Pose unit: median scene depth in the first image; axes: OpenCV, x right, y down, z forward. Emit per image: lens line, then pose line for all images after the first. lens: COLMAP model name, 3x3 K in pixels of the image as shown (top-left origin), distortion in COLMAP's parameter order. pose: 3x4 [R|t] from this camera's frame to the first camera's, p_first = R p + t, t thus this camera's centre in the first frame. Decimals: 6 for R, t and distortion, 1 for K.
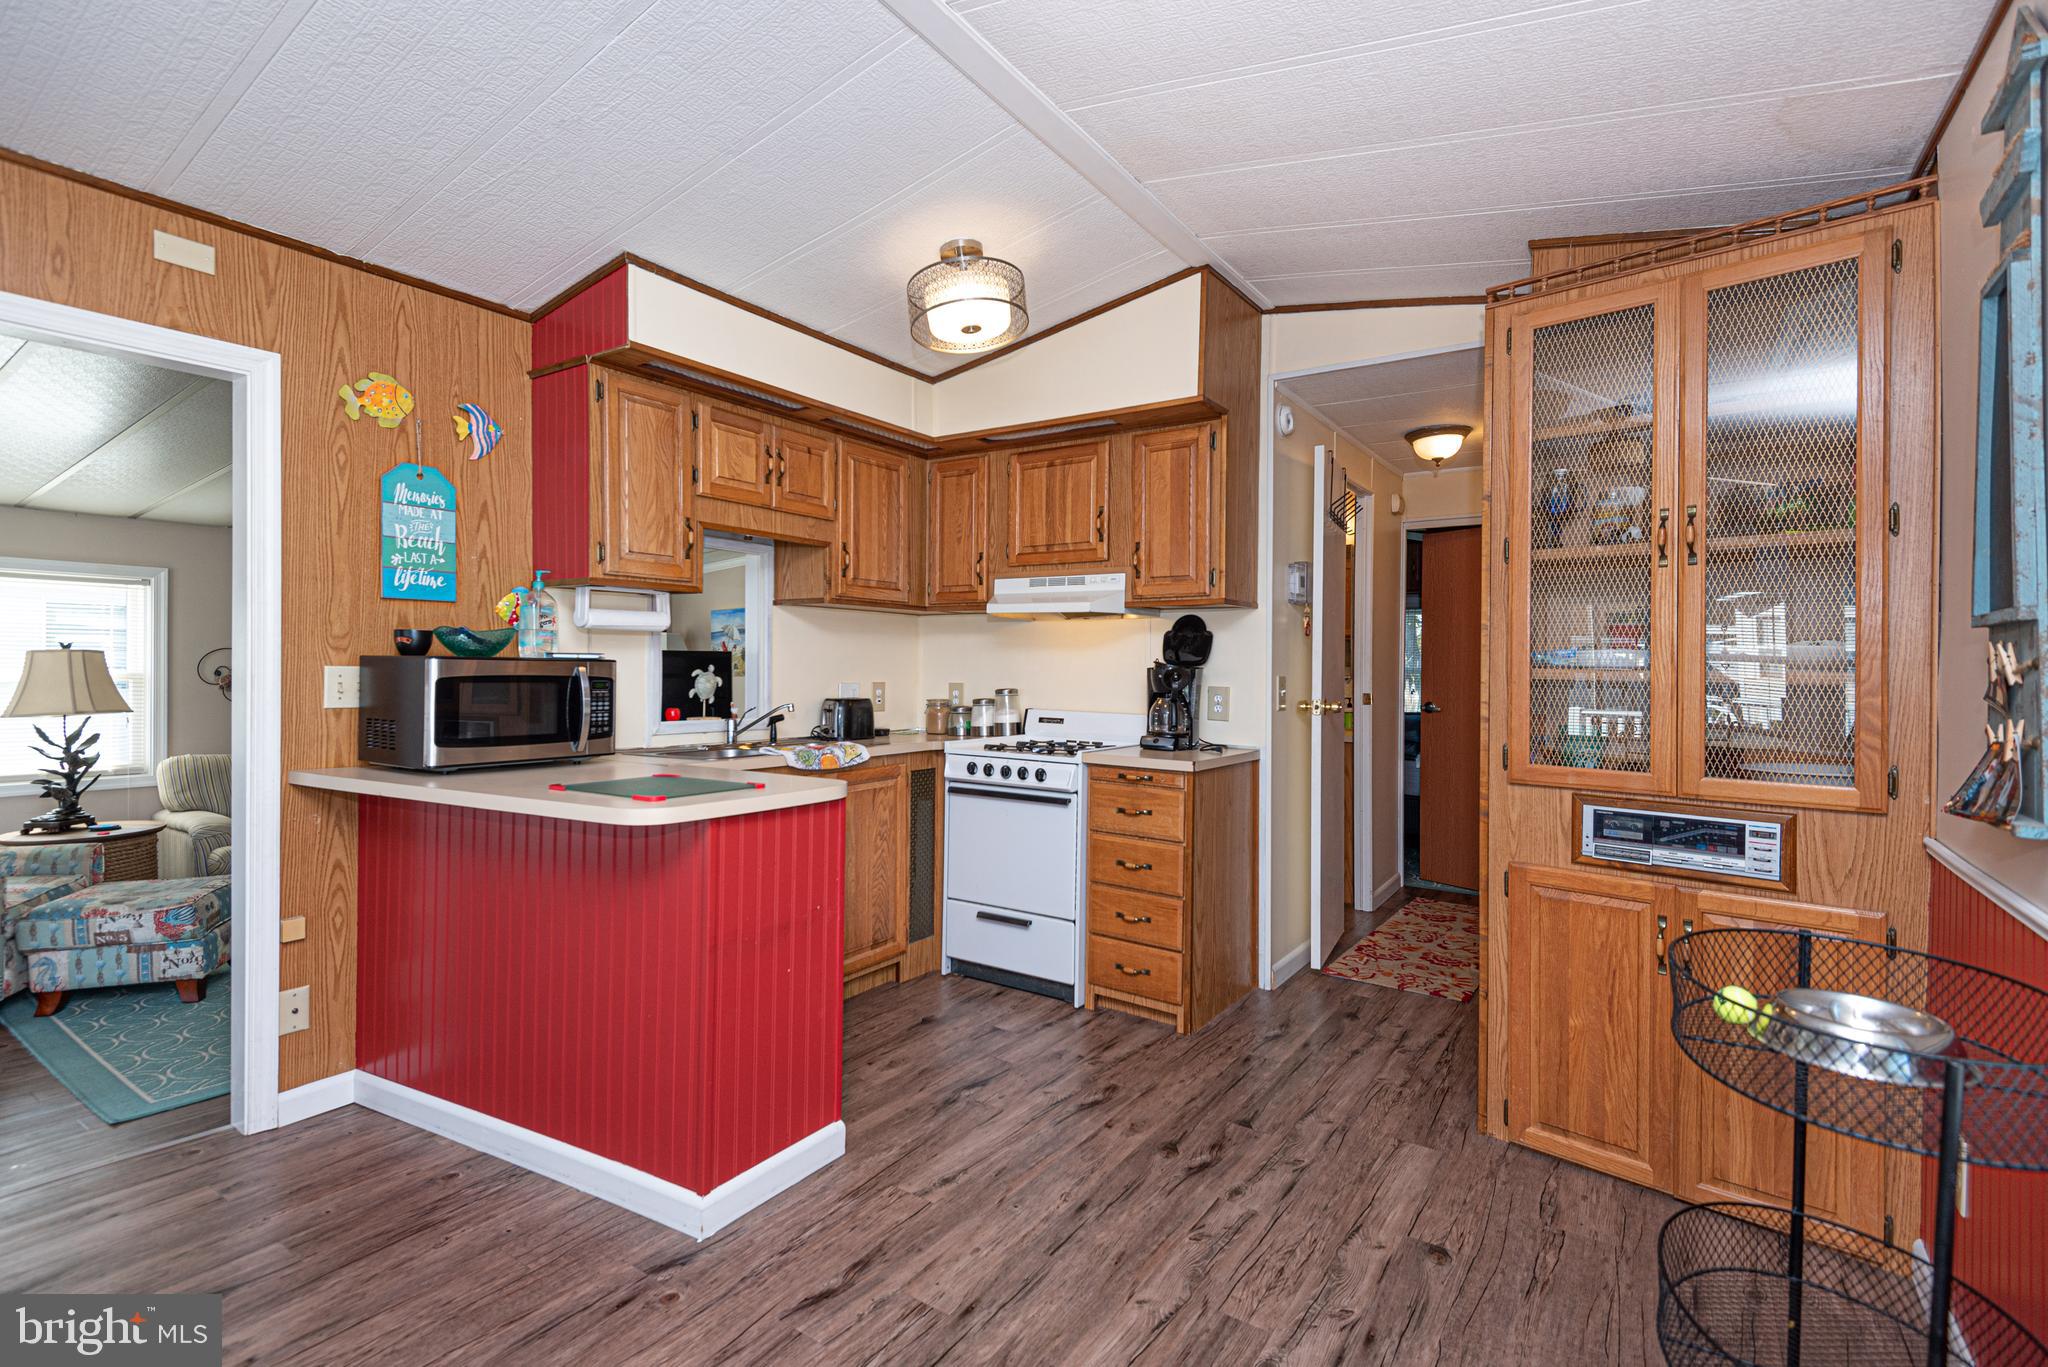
lens RADIAL K [[935.6, 0, 1007.8], [0, 935.6, 673.7], [0, 0, 1]] dist [0.030043, -0.013404]
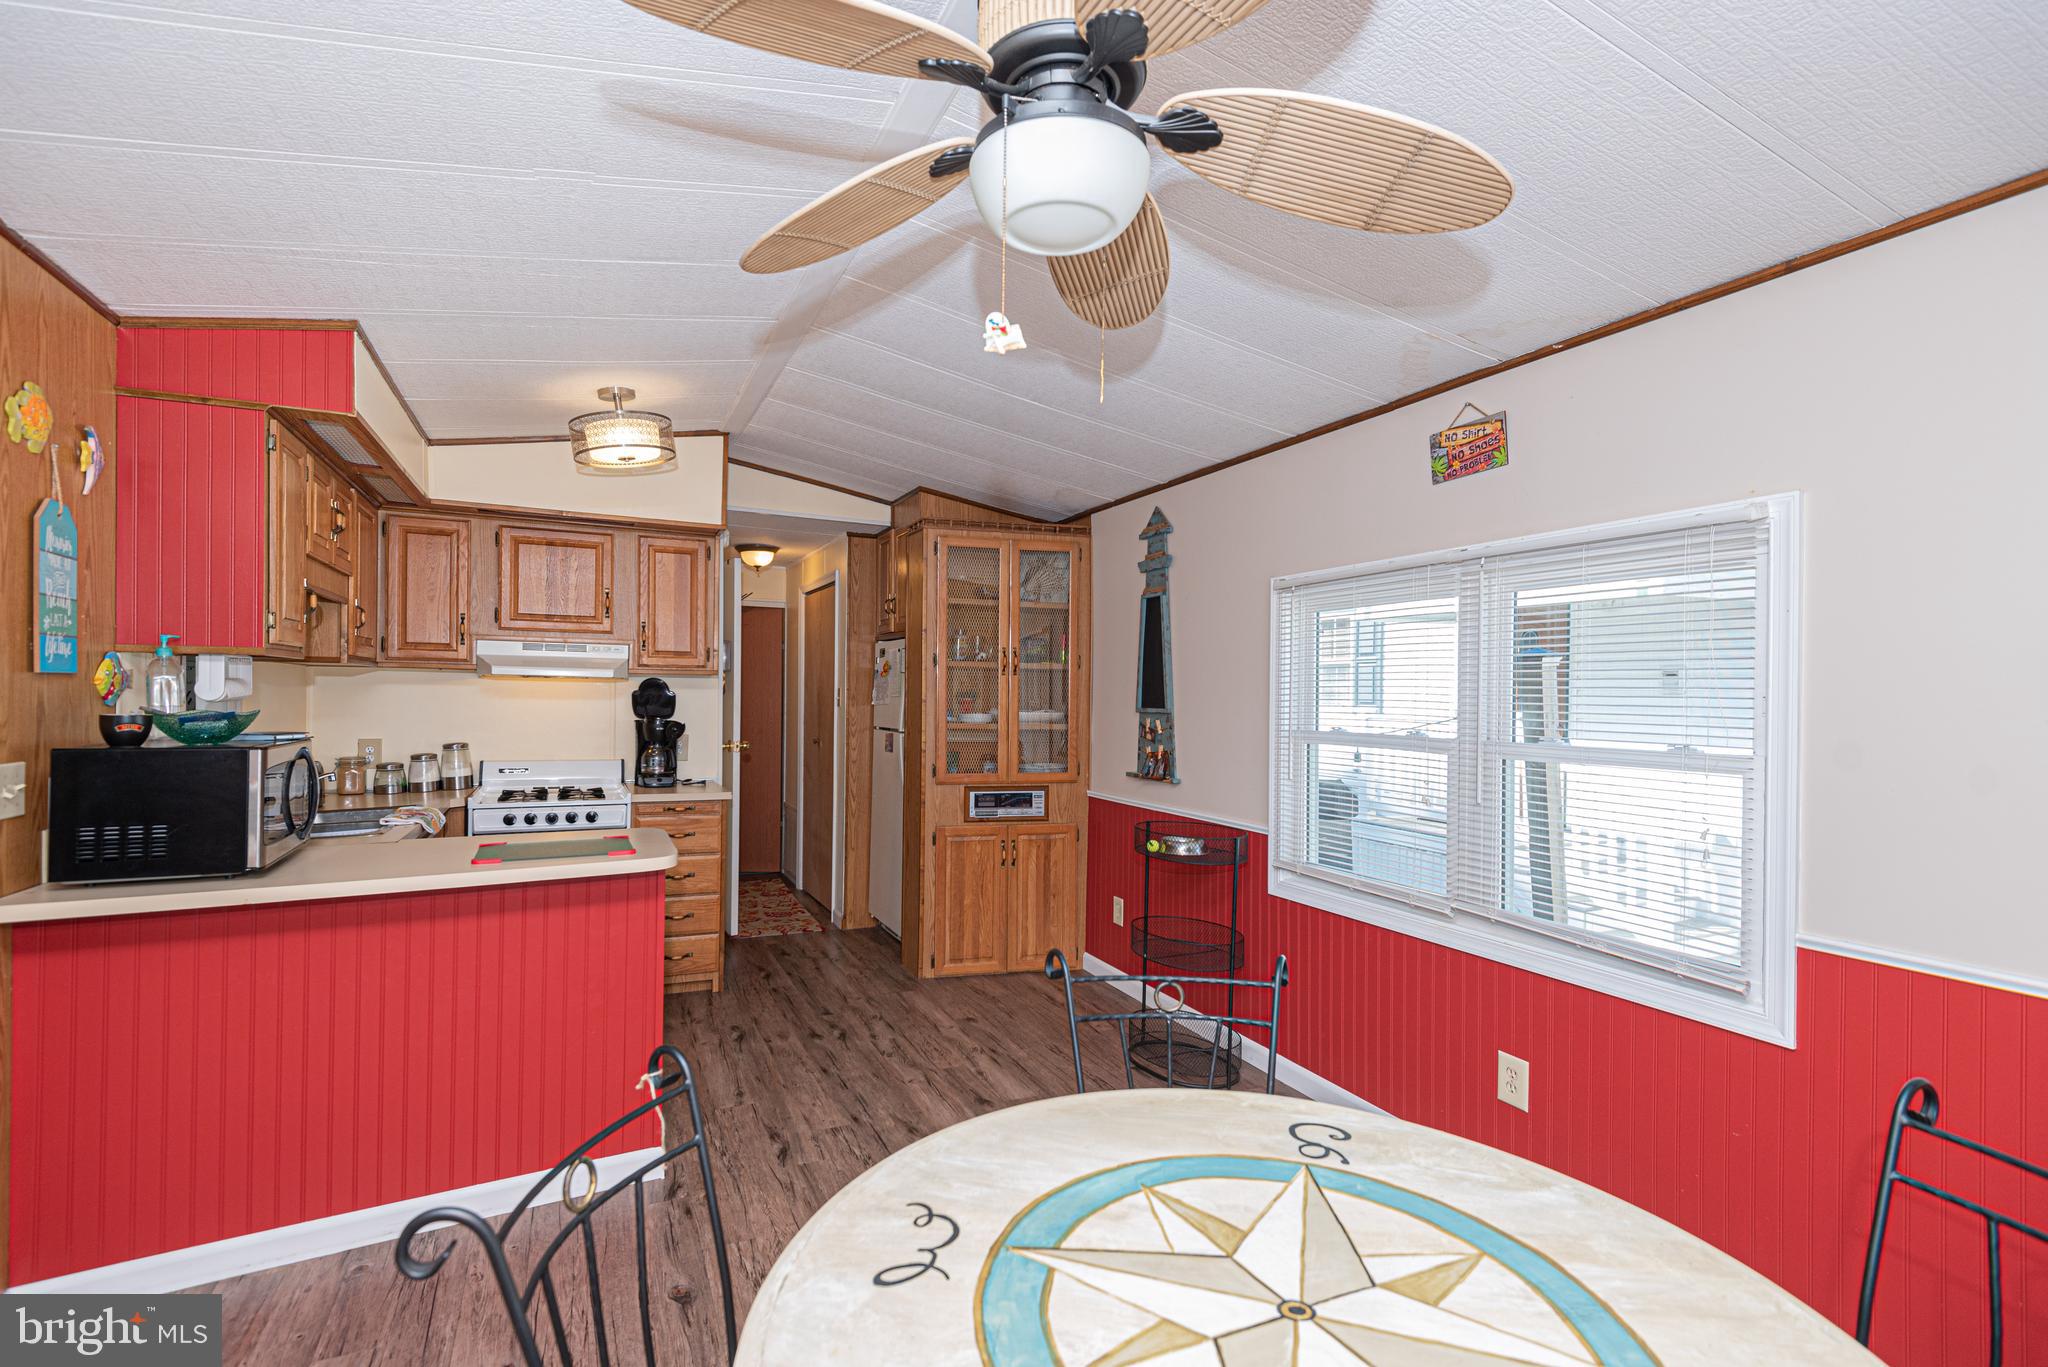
lens RADIAL K [[935.6, 0, 963.6], [0, 935.6, 691.0], [0, 0, 1]] dist [0.030043, -0.013404]
pose [[0.555212, -0.003221, 0.831703, -0.704668], [0.003826, 0.999992, 0.001319, -0.051834], [-0.831700, 0.002450, 0.555220, -0.055529]]
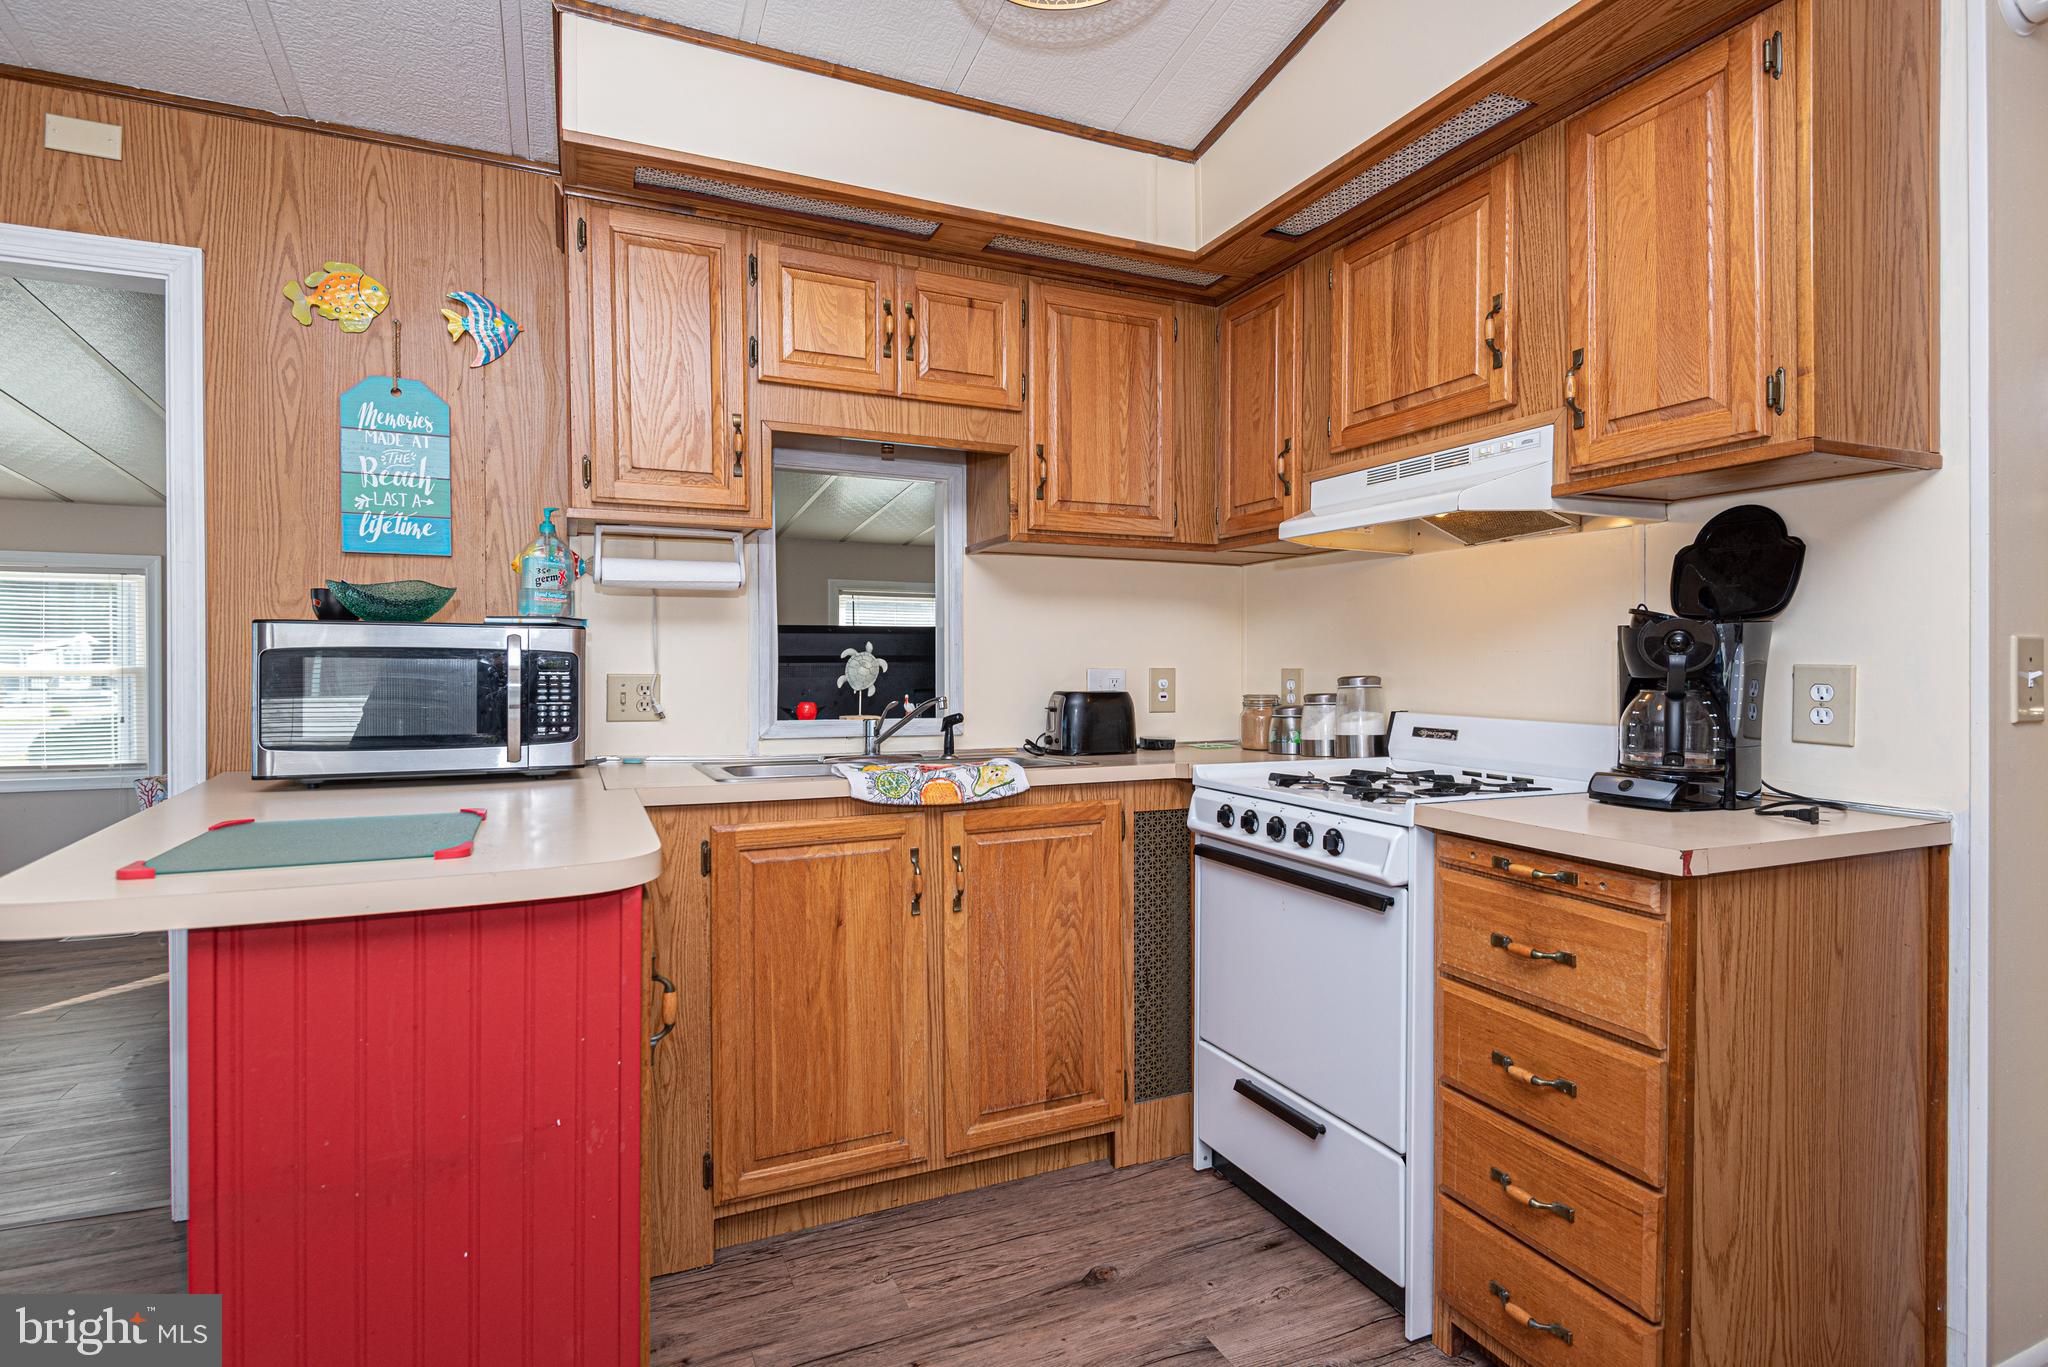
lens RADIAL K [[974.0, 0, 977.6], [0, 974.0, 673.9], [0, 0, 1]] dist [0.010911, -0.005067]
pose [[0.842553, -0.007366, -0.538564, 0.158075], [0.006370, 0.999973, -0.003711, 0.019644], [0.538576, -0.000304, 0.842577, 0.466676]]
